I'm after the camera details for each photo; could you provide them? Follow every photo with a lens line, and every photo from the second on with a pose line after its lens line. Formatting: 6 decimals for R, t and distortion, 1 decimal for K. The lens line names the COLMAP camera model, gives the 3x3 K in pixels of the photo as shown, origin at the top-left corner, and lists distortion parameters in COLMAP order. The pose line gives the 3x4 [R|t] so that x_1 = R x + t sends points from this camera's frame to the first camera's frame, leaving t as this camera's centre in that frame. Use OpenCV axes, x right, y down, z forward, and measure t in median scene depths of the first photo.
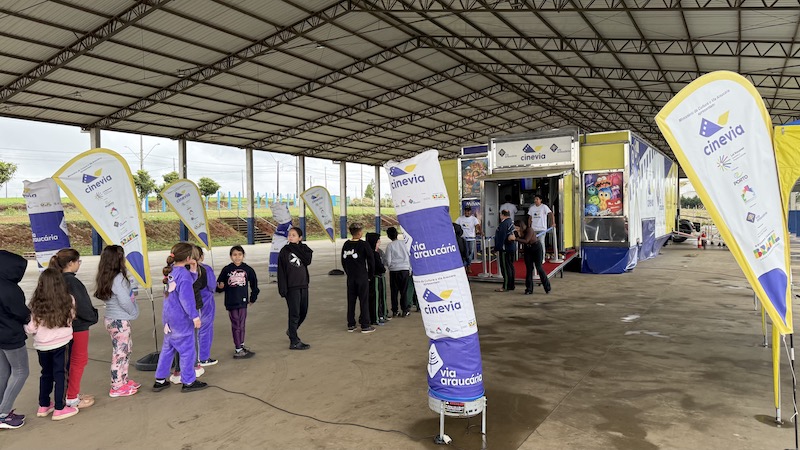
lens RADIAL K [[566.3, 0, 396.8], [0, 566.3, 221.9], [0, 0, 1]] dist [0.079310, -0.094883]
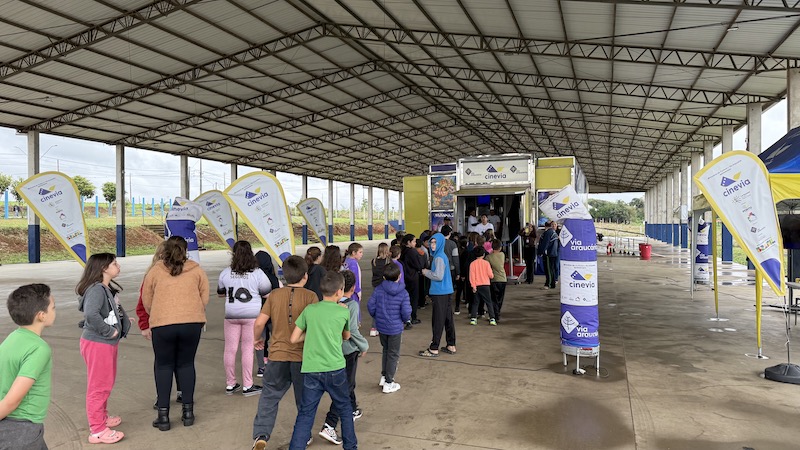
lens RADIAL K [[566.3, 0, 401.2], [0, 566.3, 227.9], [0, 0, 1]] dist [0.079310, -0.094883]
pose [[0.981449, 0.008695, 0.191524, -0.144061], [-0.007664, 0.999952, -0.006123, 0.000757], [-0.191568, 0.004541, 0.981469, -0.090116]]
